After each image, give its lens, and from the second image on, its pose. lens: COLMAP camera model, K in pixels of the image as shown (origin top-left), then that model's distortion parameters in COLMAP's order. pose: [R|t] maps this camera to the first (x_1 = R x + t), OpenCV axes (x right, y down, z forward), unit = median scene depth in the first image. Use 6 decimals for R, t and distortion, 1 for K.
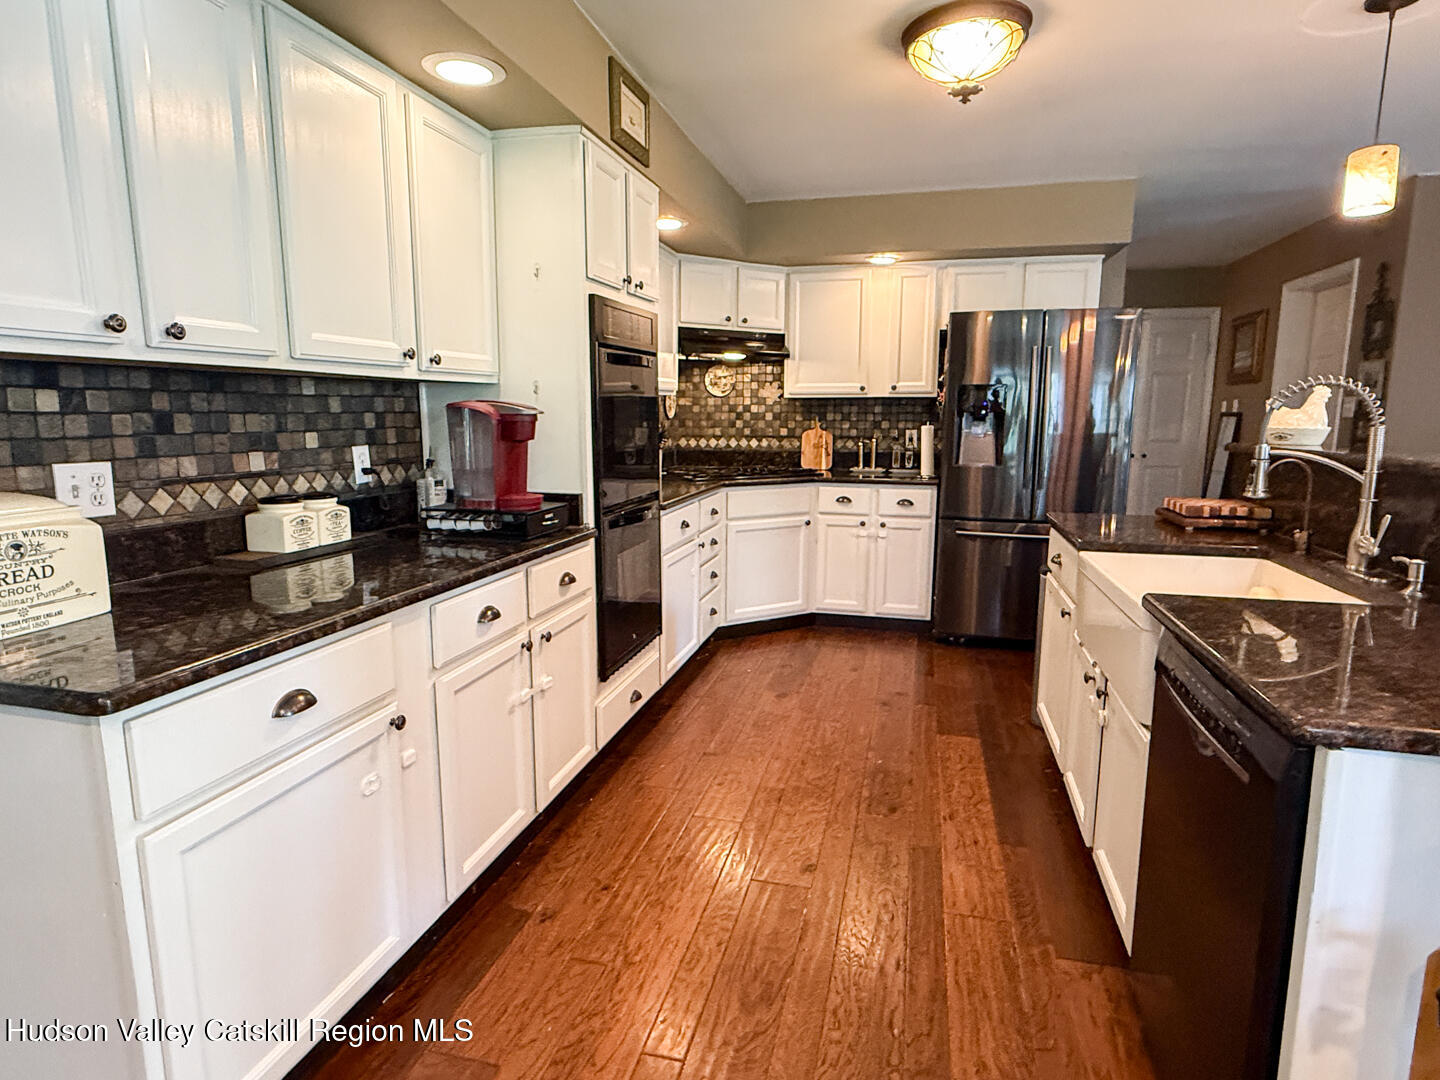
lens RADIAL K [[790.7, 0, 717.9], [0, 790.7, 539.2], [0, 0, 1]] dist [0.002762, -0.003204]
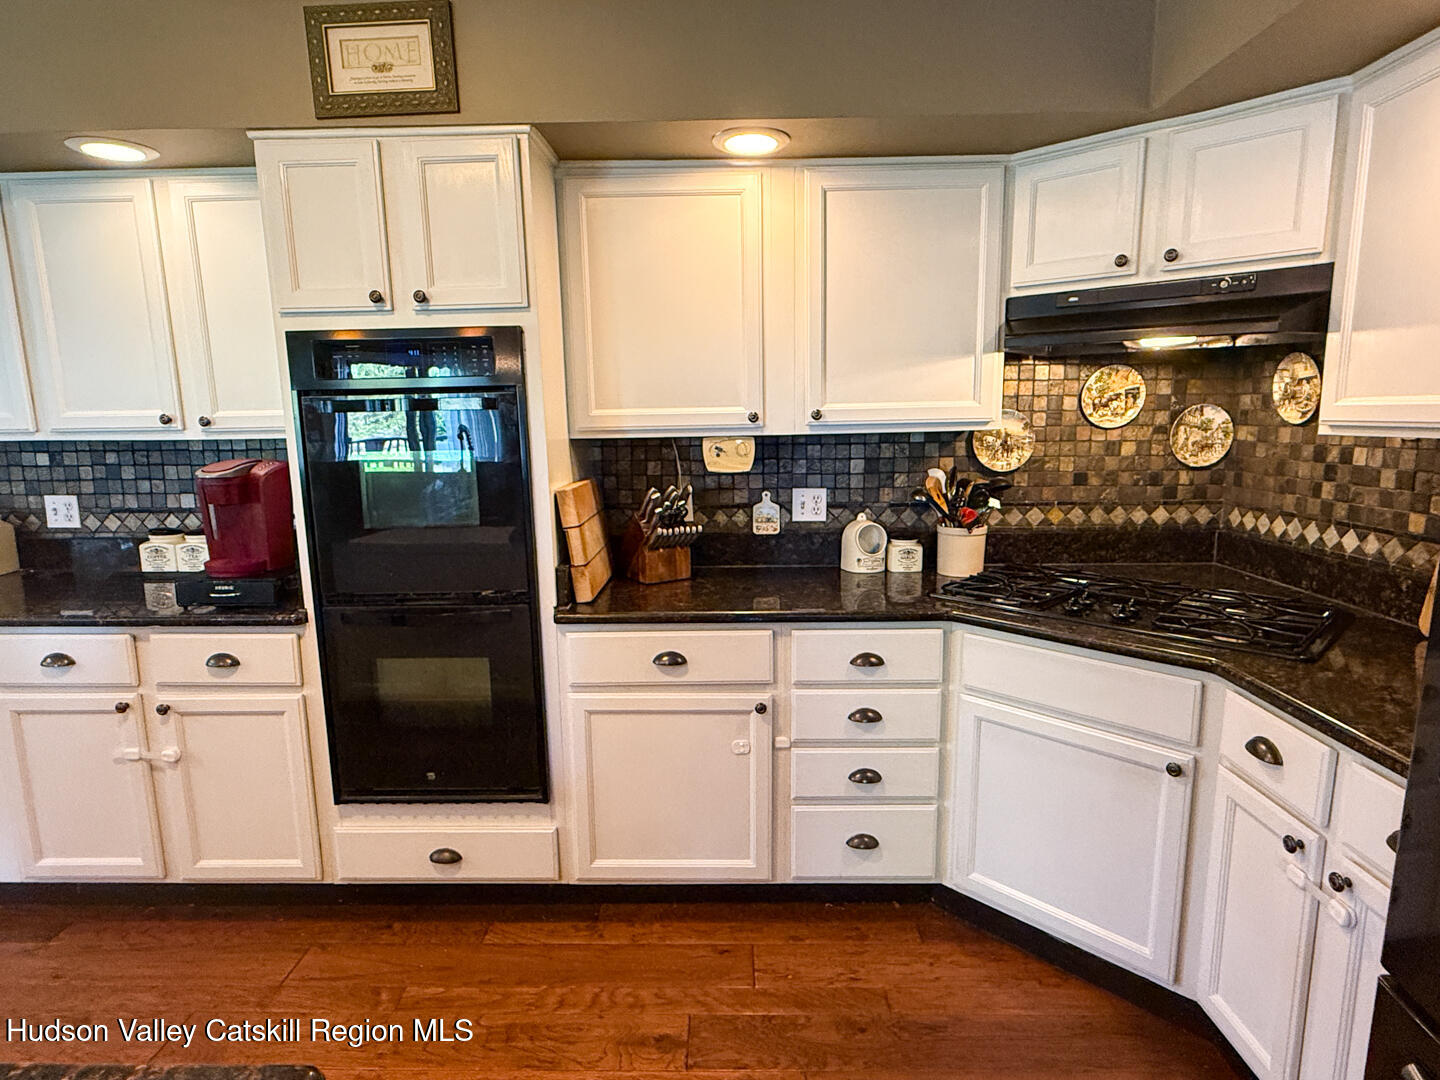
lens RADIAL K [[790.7, 0, 719.7], [0, 790.7, 540.3], [0, 0, 1]] dist [0.002762, -0.003204]
pose [[0.235369, 0.149808, -0.960291, 0.419865], [-0.144100, 0.982508, 0.117954, -0.145407], [0.961164, 0.110615, 0.252839, 0.696492]]
